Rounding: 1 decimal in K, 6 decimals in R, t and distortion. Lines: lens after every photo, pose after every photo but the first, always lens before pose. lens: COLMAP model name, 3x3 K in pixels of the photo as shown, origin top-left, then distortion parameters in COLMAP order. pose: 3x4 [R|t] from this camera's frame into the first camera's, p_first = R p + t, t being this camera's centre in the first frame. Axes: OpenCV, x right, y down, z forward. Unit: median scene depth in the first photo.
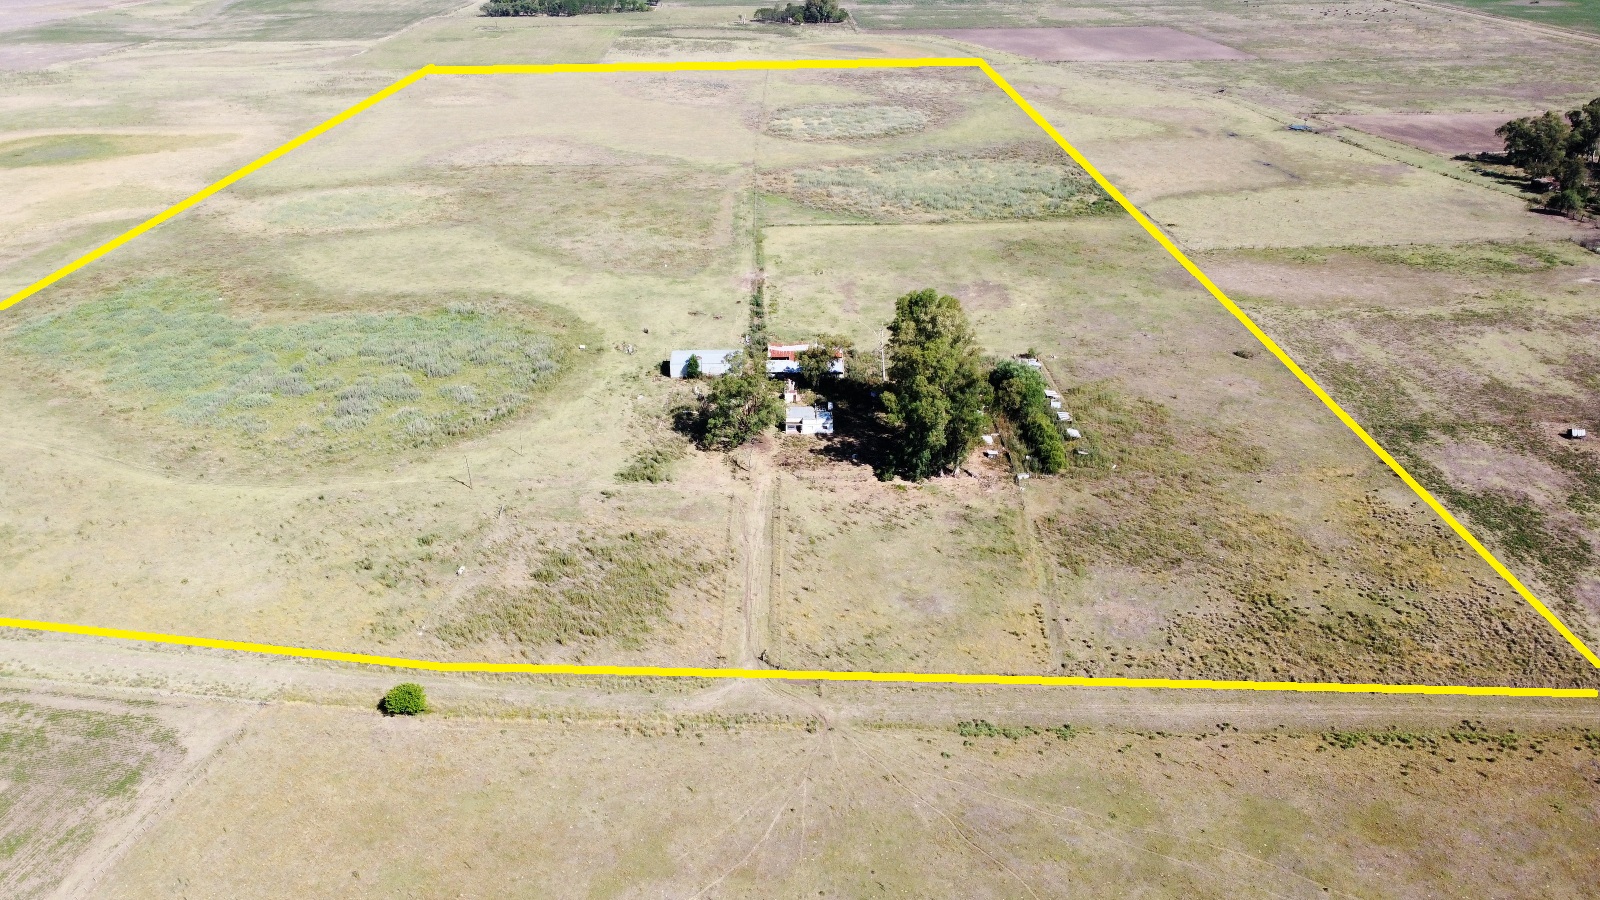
lens RADIAL K [[1163.4, 0, 800.0], [0, 1163.4, 450.0], [0, 0, 1]] dist [0.010344, -0.001132]
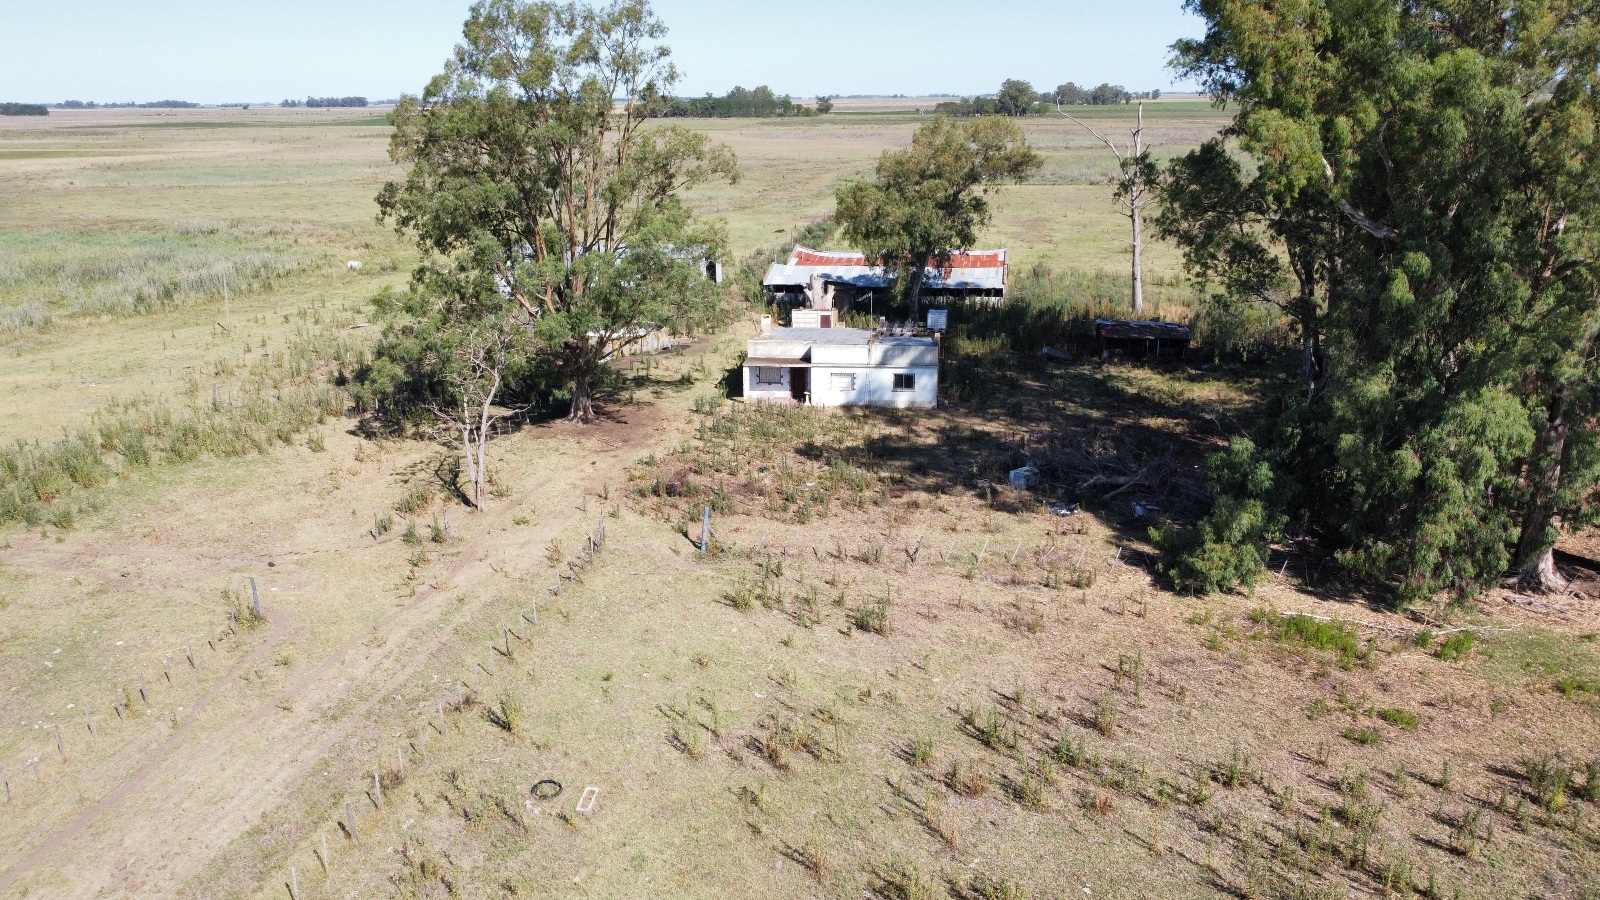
lens RADIAL K [[1207.6, 0, 800.0], [0, 1207.6, 450.0], [0, 0, 1]] dist [0.005077, 0.002852]
pose [[0.987042, 0.043978, -0.154320, 0.025002], [-0.068062, 0.985655, -0.154437, 0.021751], [0.145315, 0.162939, 0.975876, 0.481005]]
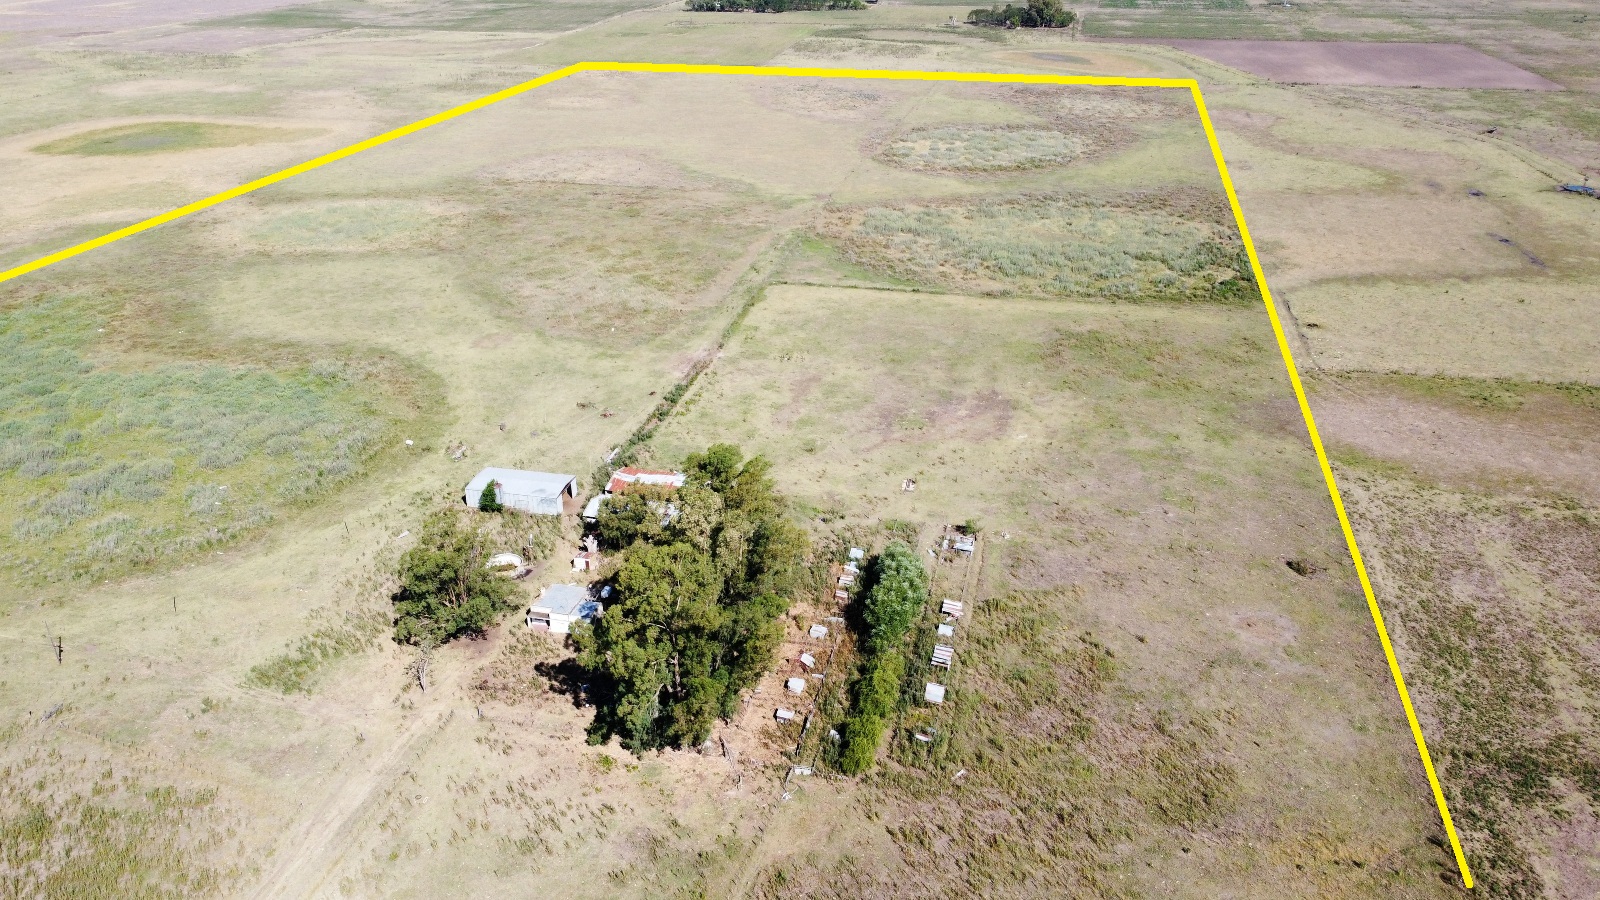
lens RADIAL K [[1187.5, 0, 797.7], [0, 1187.5, 449.7], [0, 0, 1]] dist [0.003240, -0.001985]
pose [[0.970469, 0.105815, -0.216779, 0.181980], [-0.106698, 0.994262, 0.007659, -0.090651], [0.216346, 0.015697, 0.976191, 0.218051]]
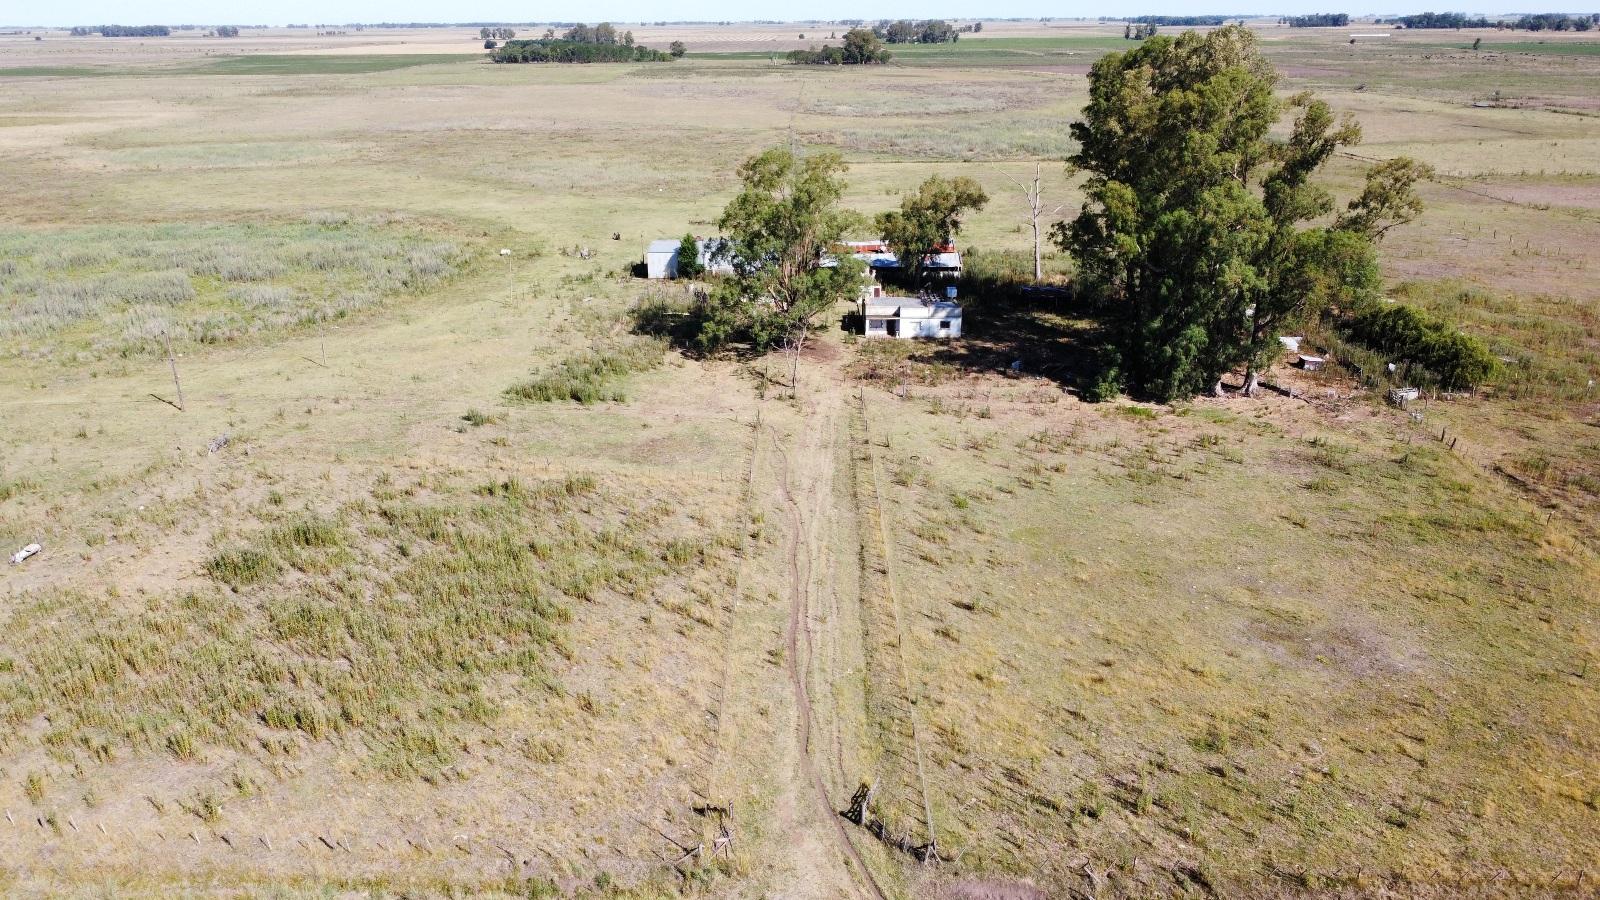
lens RADIAL K [[1189.6, 0, 800.0], [0, 1189.6, 450.0], [0, 0, 1]] dist [0.011708, -0.001171]
pose [[0.999726, 0.008382, -0.021860, -0.018328], [-0.010552, 0.994820, -0.101108, 0.054289], [0.020899, 0.101311, 0.994635, 0.318072]]
